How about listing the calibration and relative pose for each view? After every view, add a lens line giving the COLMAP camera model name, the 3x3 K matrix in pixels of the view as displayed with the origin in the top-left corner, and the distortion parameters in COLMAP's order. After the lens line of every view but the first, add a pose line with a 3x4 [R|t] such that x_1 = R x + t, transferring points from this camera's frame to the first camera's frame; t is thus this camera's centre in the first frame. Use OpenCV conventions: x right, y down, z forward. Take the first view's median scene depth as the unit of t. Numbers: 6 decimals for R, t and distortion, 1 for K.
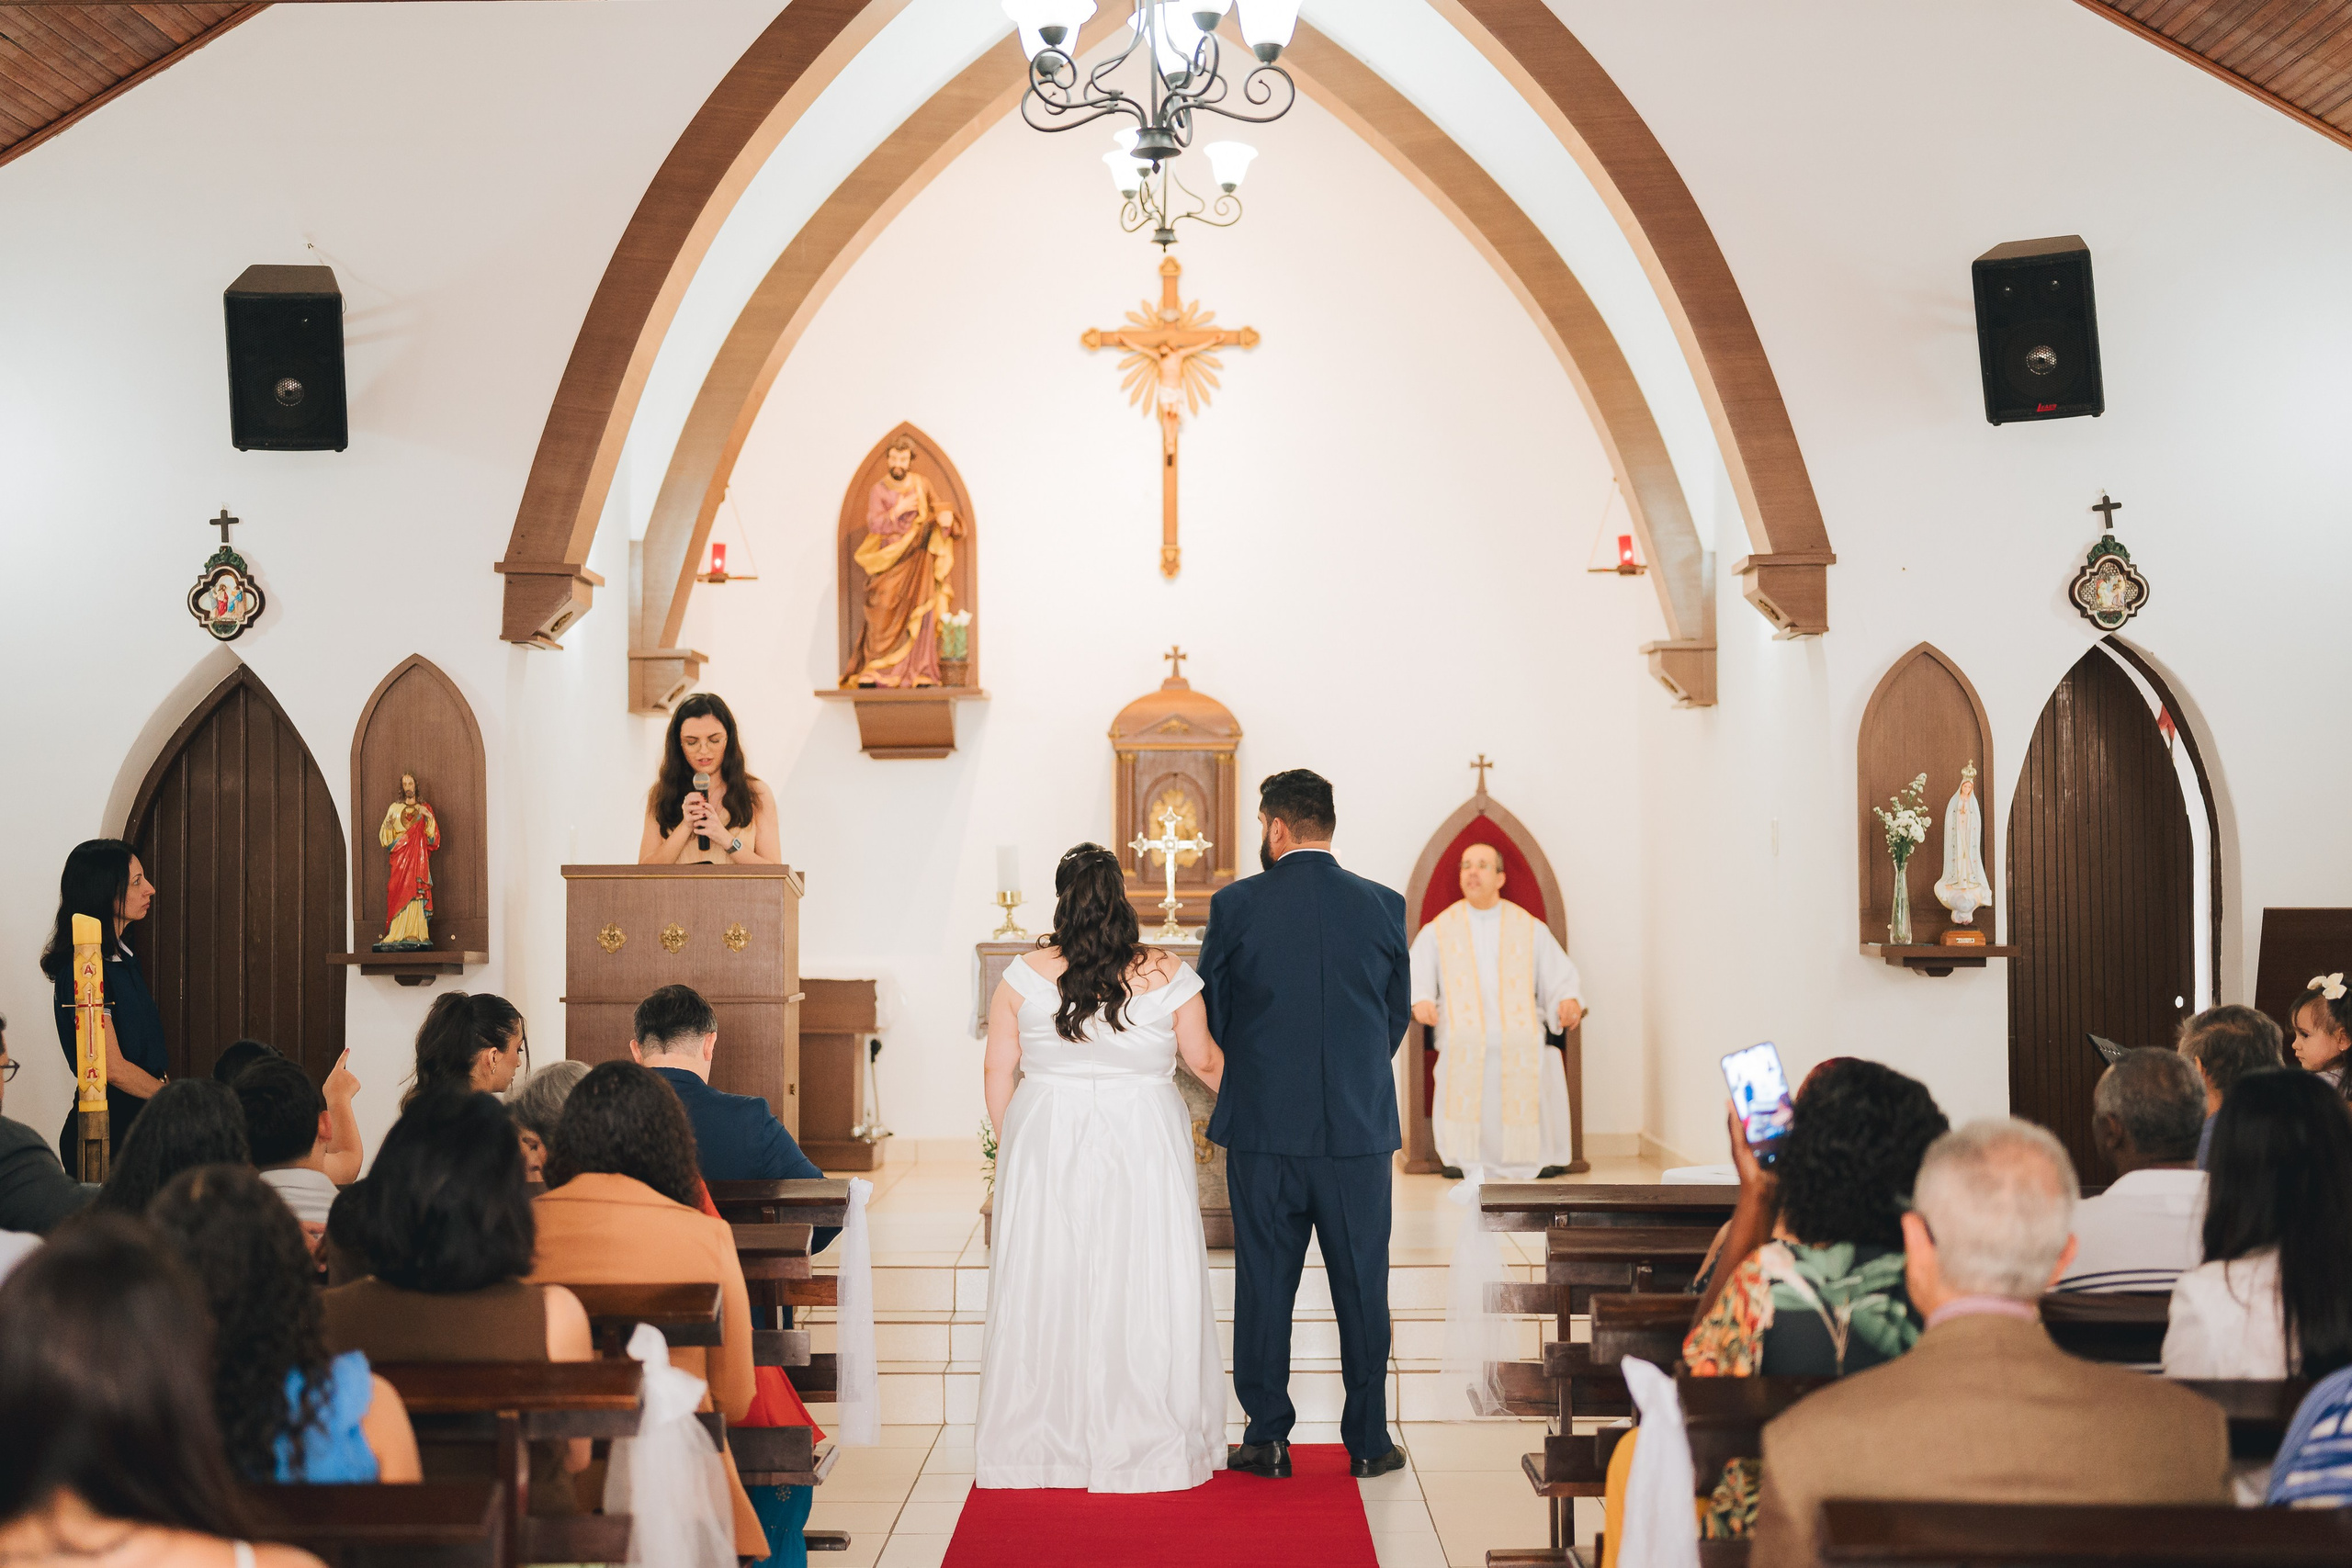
lens RADIAL K [[4200.2, 0, 1176.0], [0, 4200.2, 784.0], [0, 0, 1]] dist [0.030742, 0.180298]
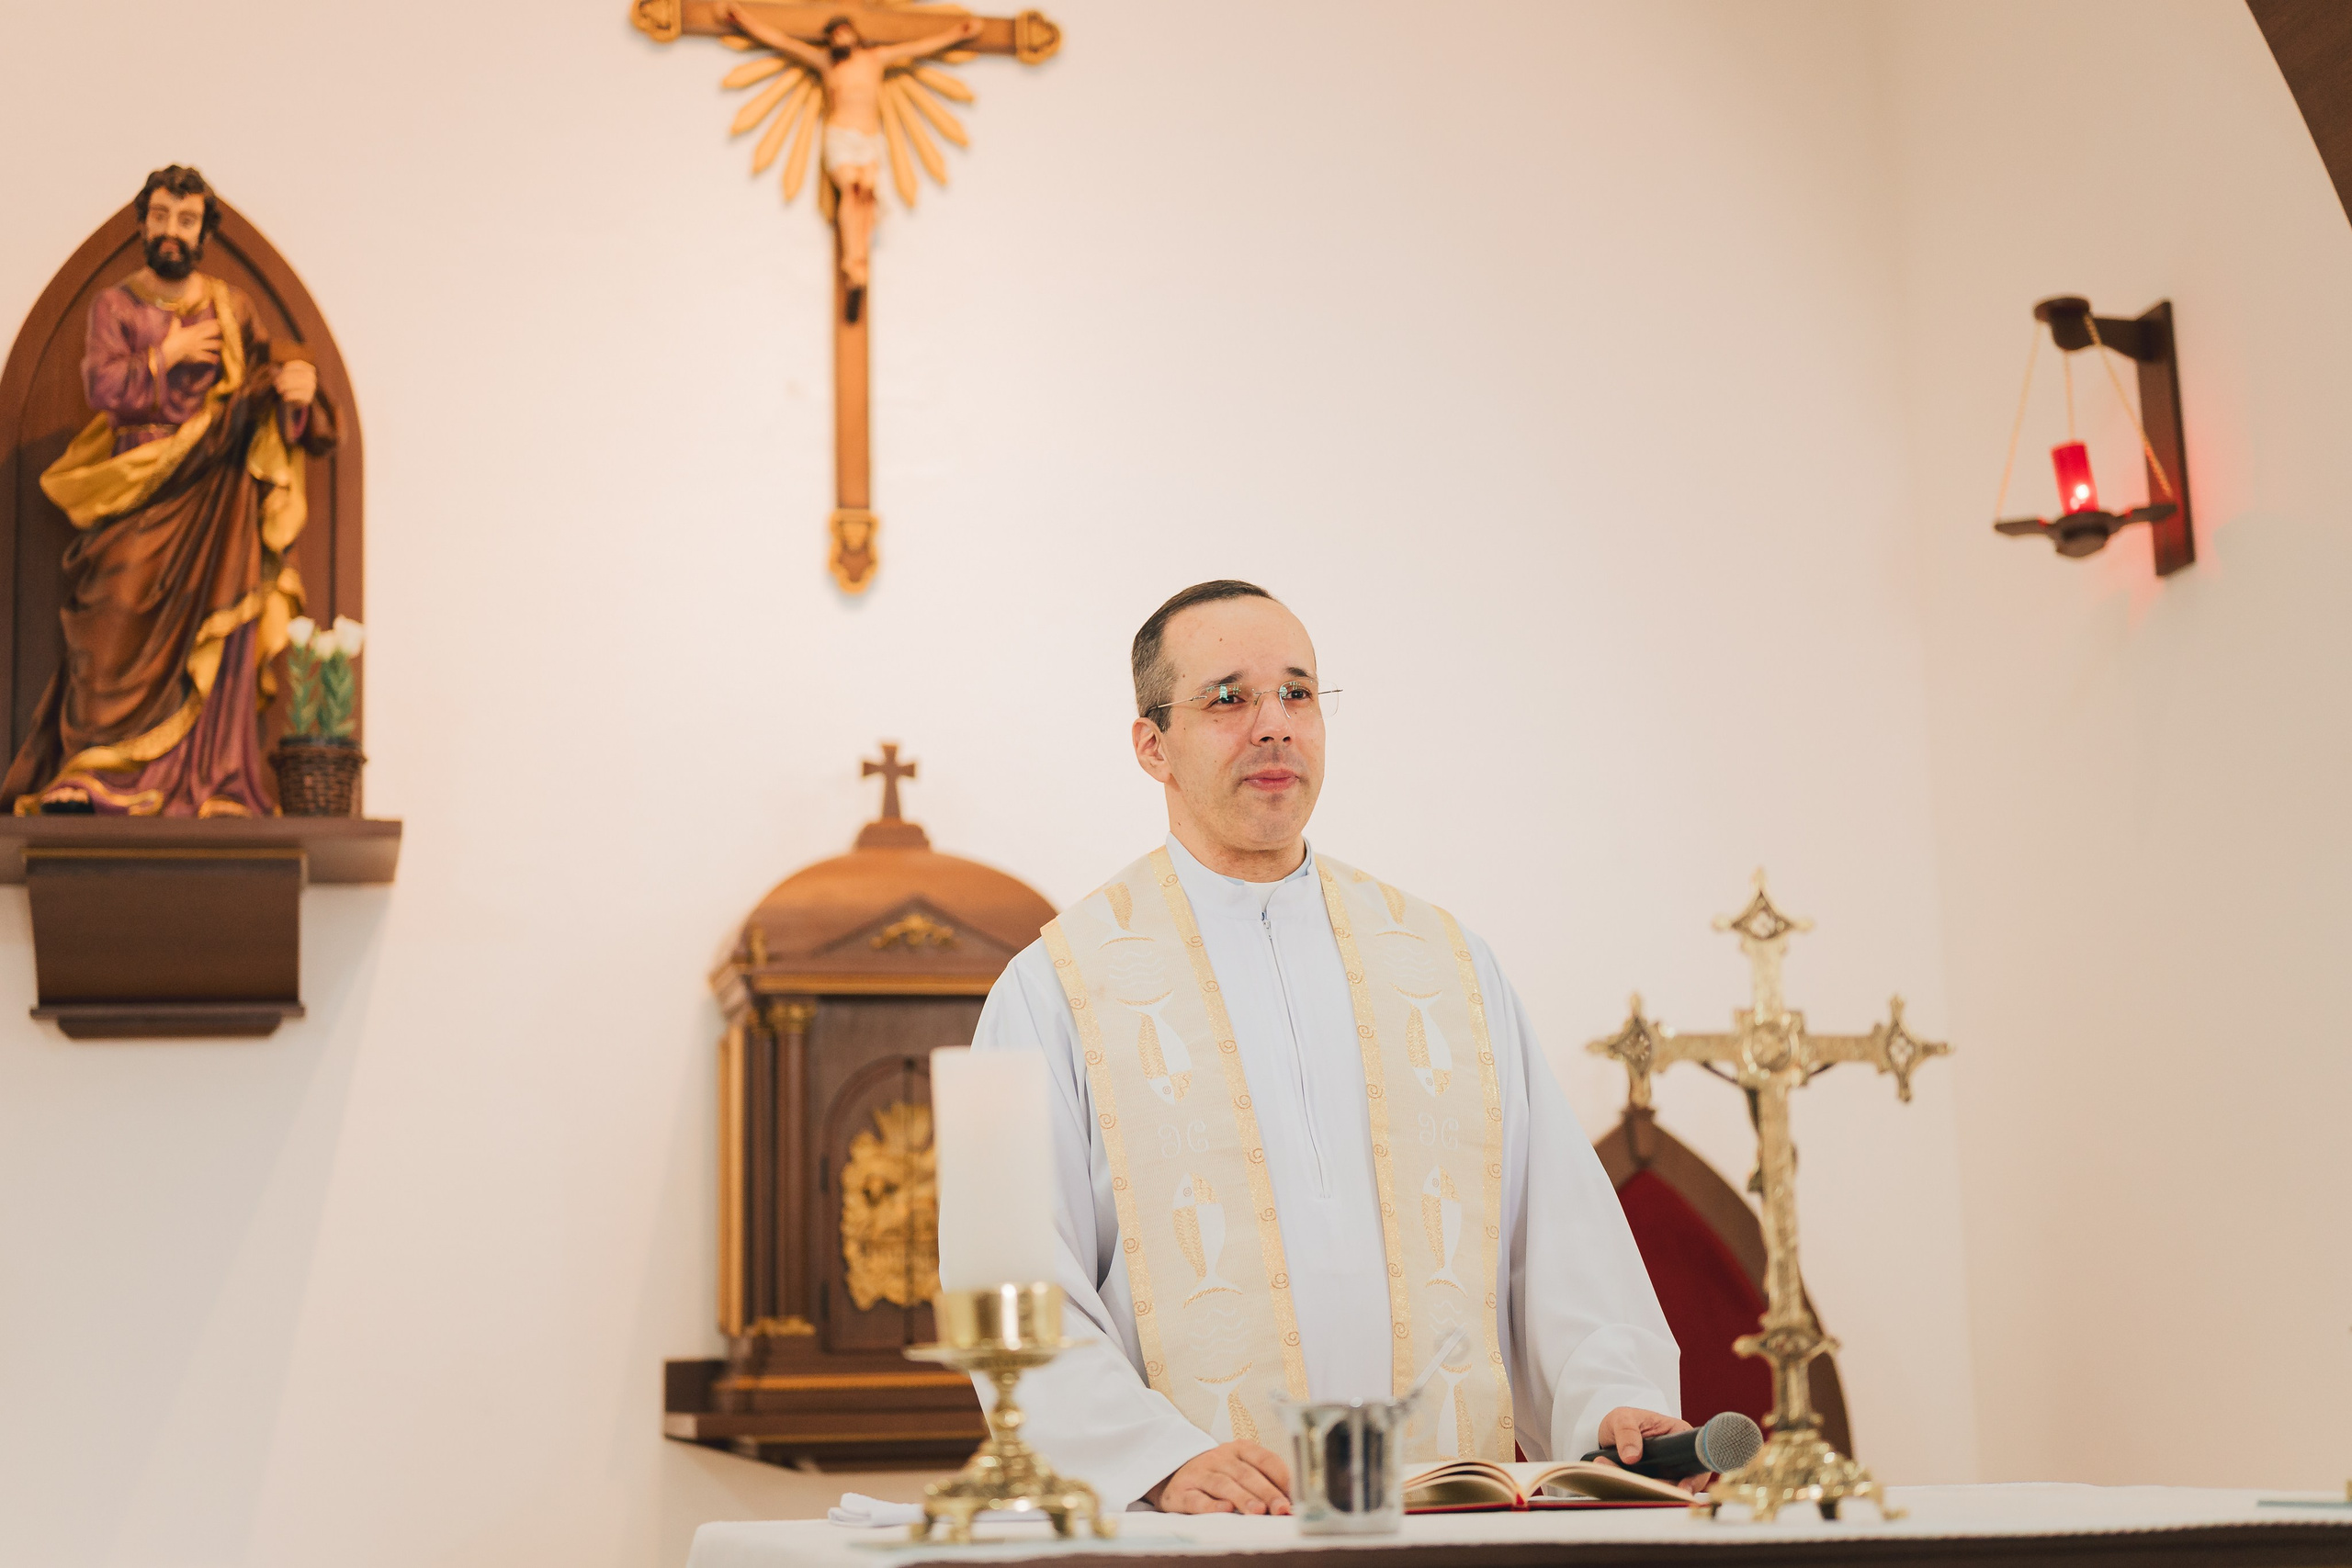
lens RADIAL K [[3508.3, 0, 1176.0], [0, 3508.3, 784.0], [0, 0, 1]] dist [-0.009633, 0.018692]
pose [[0.962974, 0.023650, 0.268556, -0.062745], [0.019410, 0.987477, -0.156563, 0.022981], [-0.268896, 0.155978, 0.950455, 0.687657]]
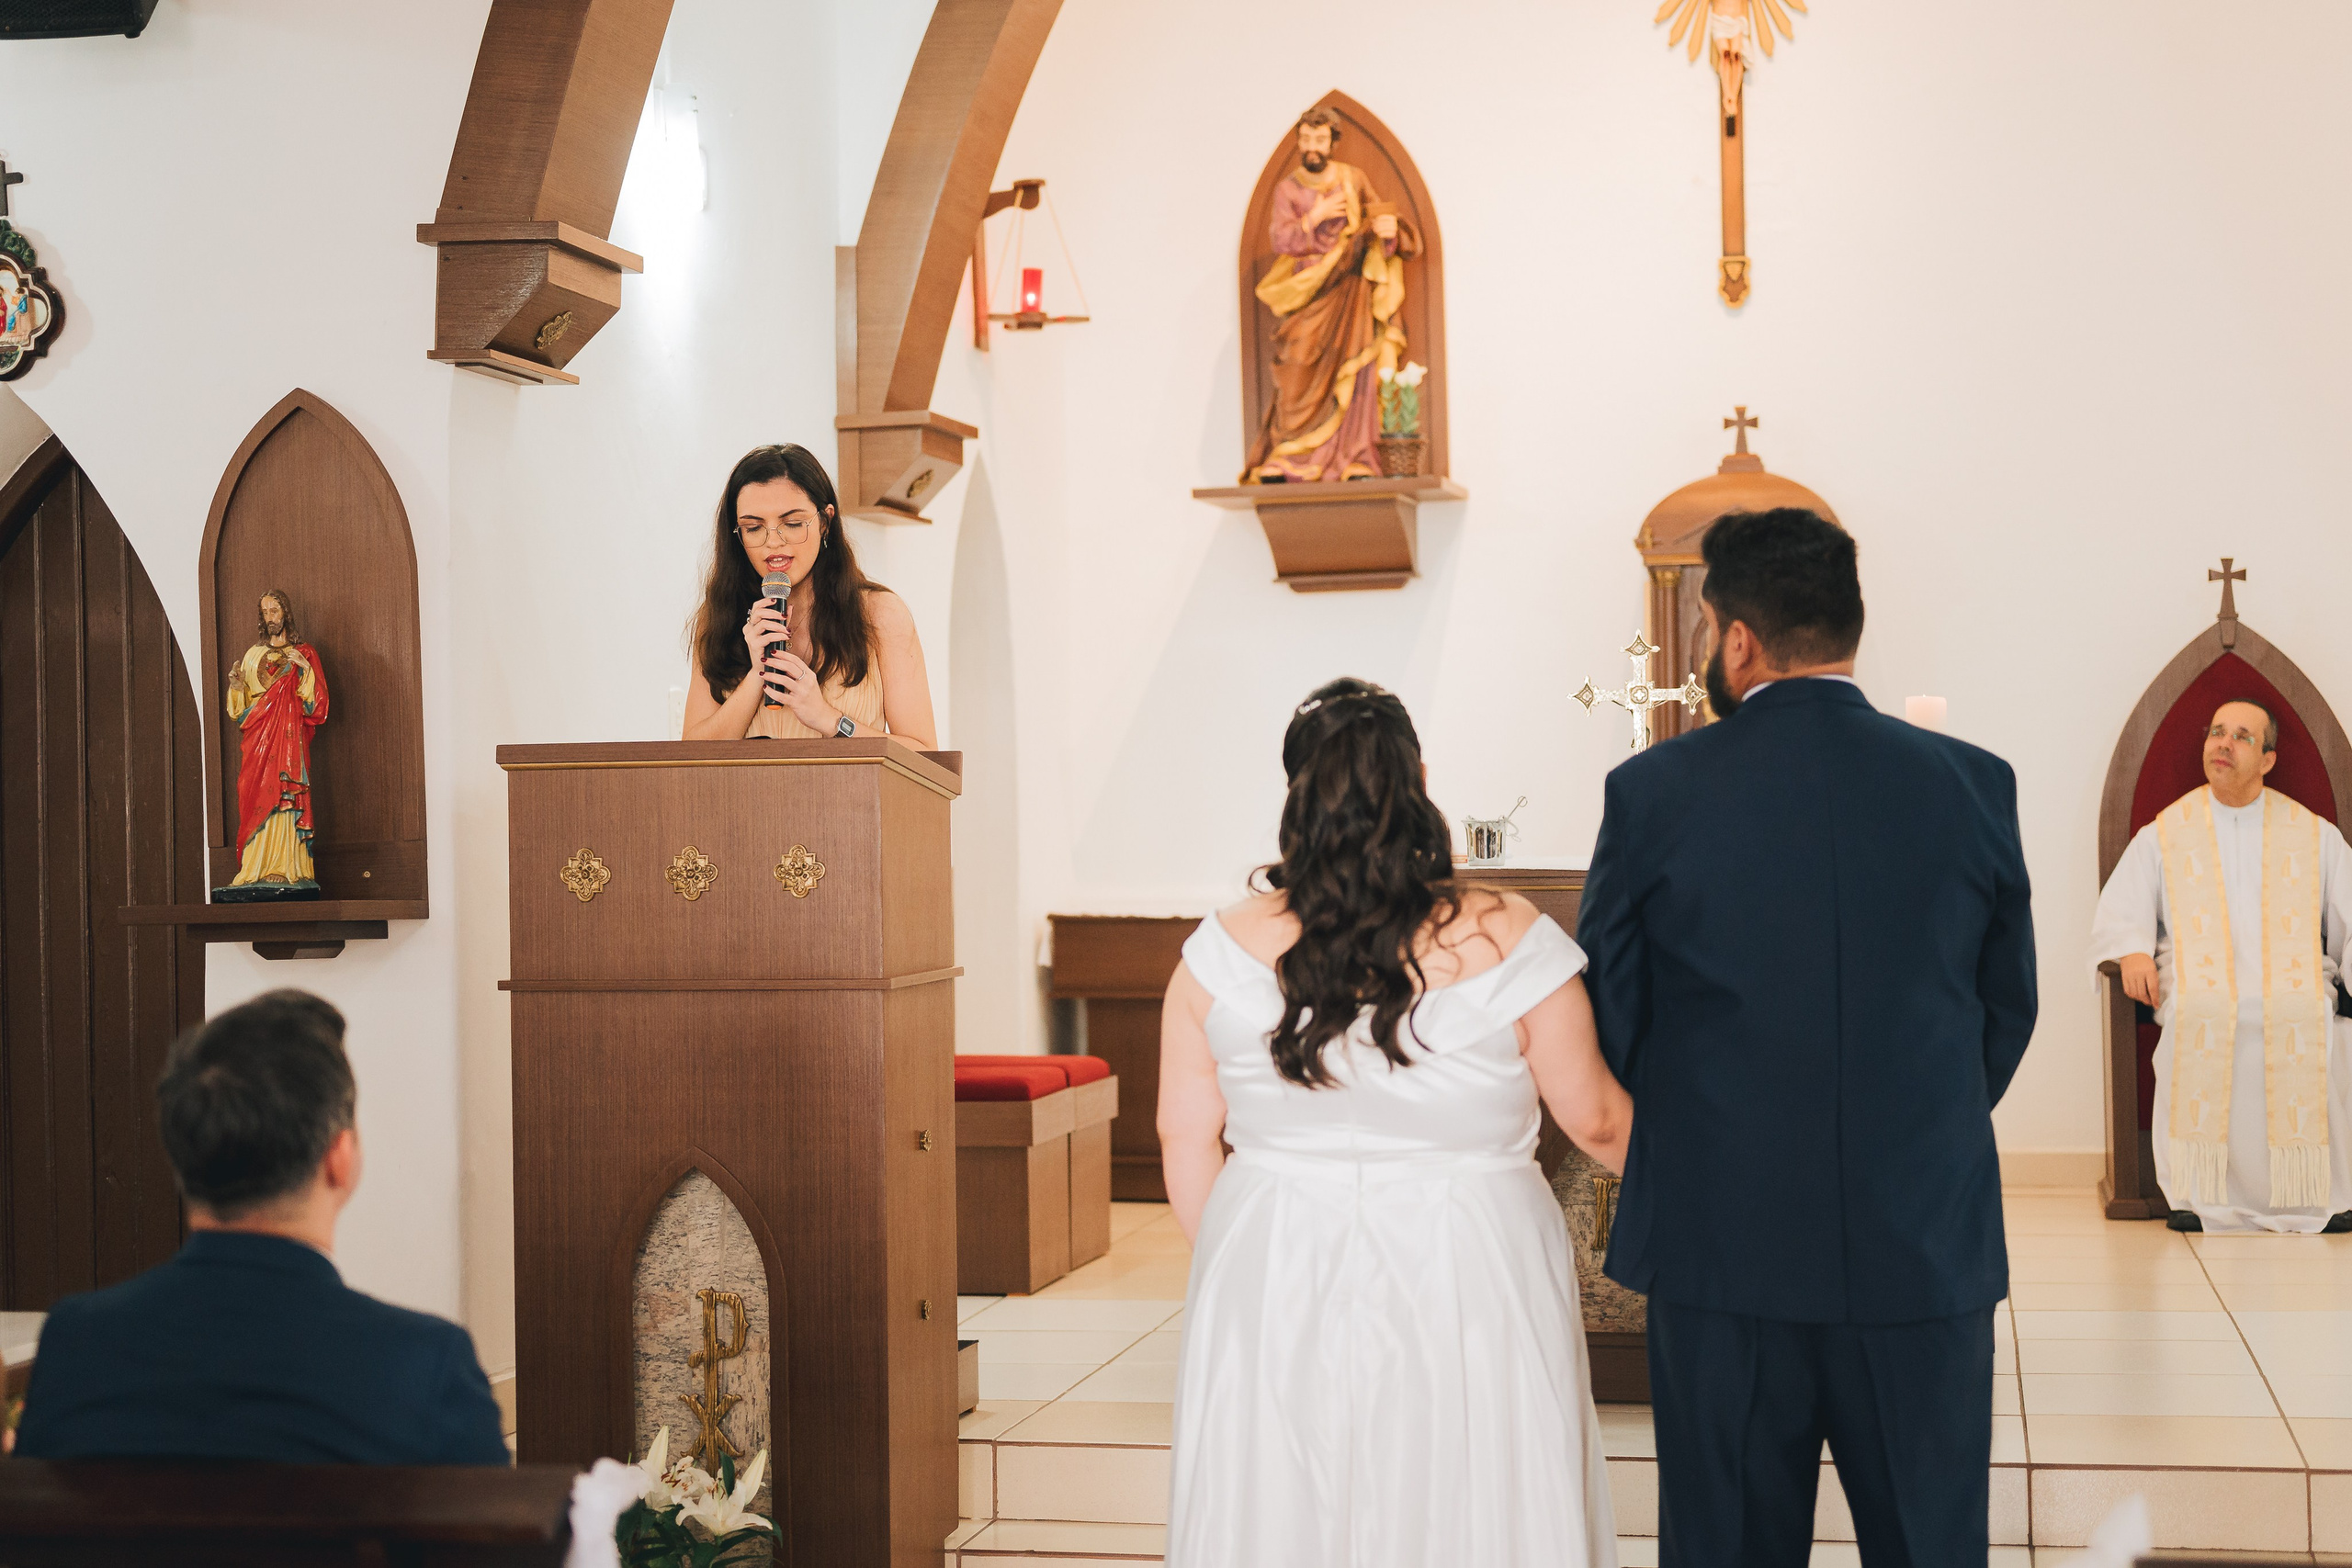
lens RADIAL K [[3863.5, 0, 1113.7], [0, 3863.5, 782.4], [0, 0, 1]] dist [0.001362, 0.059470]
pose [[0.975301, -0.014804, -0.220382, 0.036859], [0.019848, 0.999589, 0.020692, 0.011495], [0.219985, -0.024555, 0.975194, 0.391681]]
